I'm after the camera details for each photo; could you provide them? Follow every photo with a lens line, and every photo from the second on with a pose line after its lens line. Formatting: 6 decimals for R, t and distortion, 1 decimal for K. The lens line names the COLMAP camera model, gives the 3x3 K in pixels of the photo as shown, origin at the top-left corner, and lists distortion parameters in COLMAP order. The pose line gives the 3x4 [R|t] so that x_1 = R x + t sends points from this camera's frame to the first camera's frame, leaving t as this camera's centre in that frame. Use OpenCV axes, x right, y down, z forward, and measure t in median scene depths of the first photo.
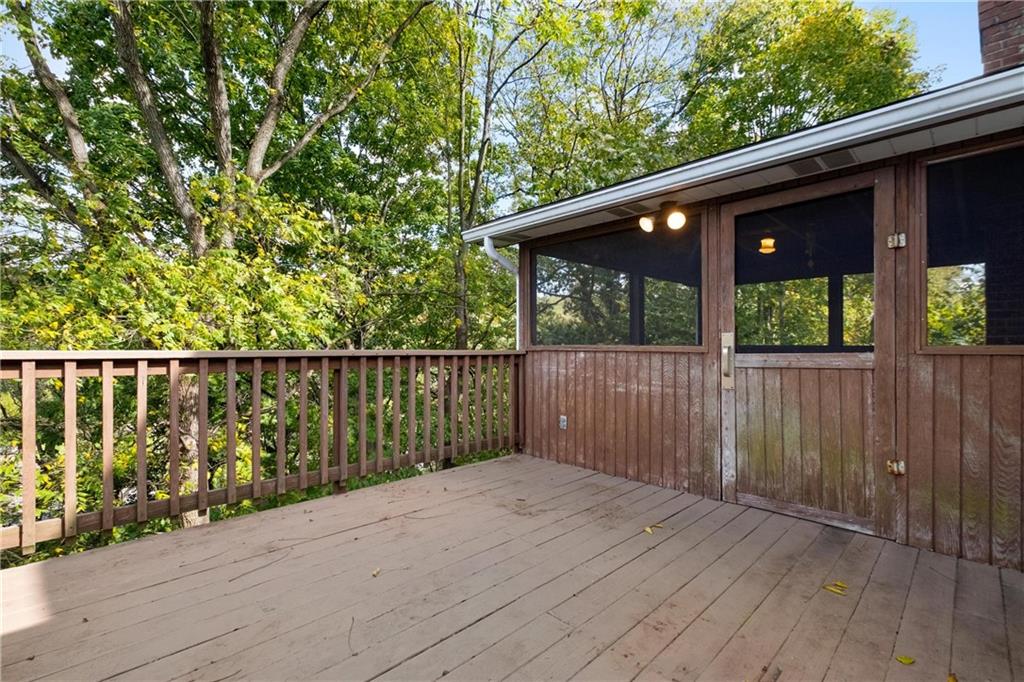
lens RADIAL K [[468.2, 0, 515.0], [0, 468.2, 344.4], [0, 0, 1]] dist [-0.001890, -0.000216]
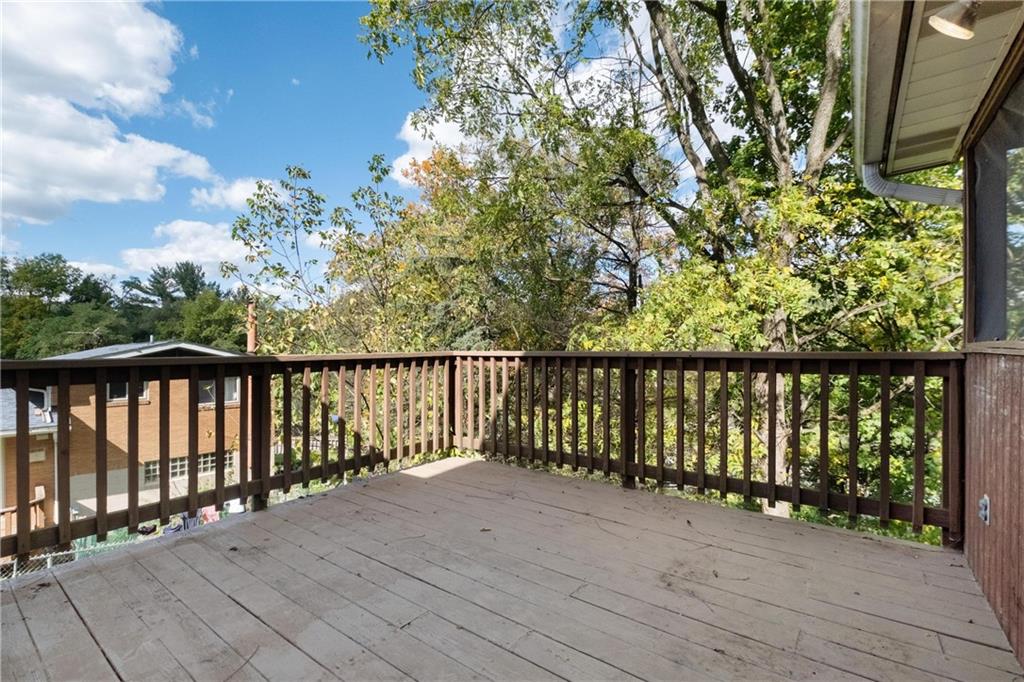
lens RADIAL K [[468.2, 0, 513.4], [0, 468.2, 346.4], [0, 0, 1]] dist [-0.001890, -0.000216]
pose [[0.133735, -0.001697, -0.991016, 0.762333], [0.008237, 0.999966, -0.000601, -0.002632], [0.990983, -0.008082, 0.133744, 0.723362]]
